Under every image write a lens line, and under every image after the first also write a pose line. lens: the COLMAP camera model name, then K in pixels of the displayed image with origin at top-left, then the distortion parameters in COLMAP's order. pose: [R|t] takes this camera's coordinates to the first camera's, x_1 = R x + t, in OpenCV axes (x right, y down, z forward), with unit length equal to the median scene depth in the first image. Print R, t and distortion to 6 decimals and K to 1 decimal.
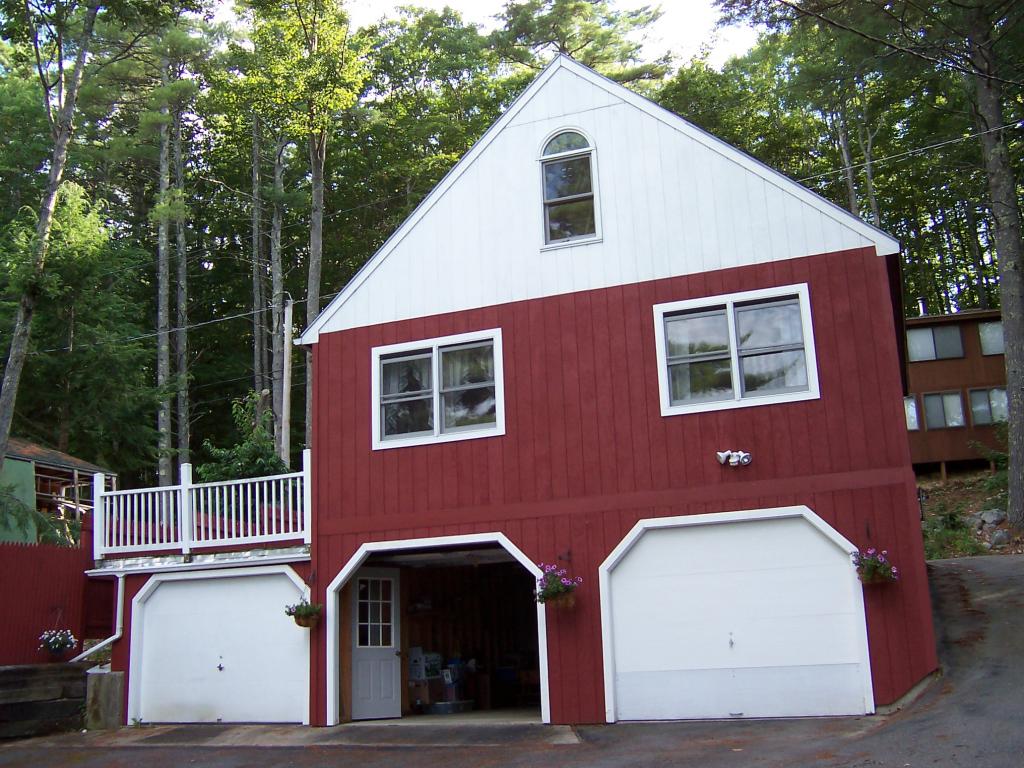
lens RADIAL K [[1090.6, 0, 520.9], [0, 1090.6, 400.1], [0, 0, 1]] dist [-0.067359, 0.000000]
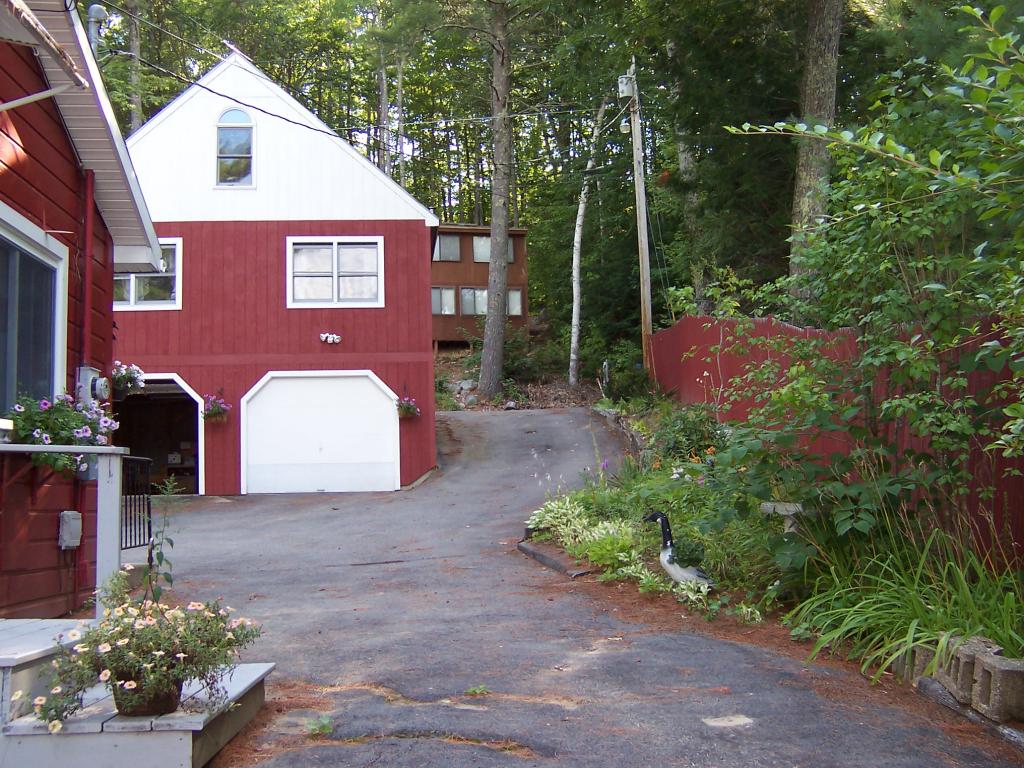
lens RADIAL K [[1090.6, 0, 511.2], [0, 1090.6, 382.8], [0, 0, 1]] dist [-0.067359, 0.000000]
pose [[0.896134, 0.062718, 0.439329, -0.267093], [-0.113751, 0.989352, 0.090789, -0.058369], [-0.428957, -0.131334, 0.893726, -0.574463]]
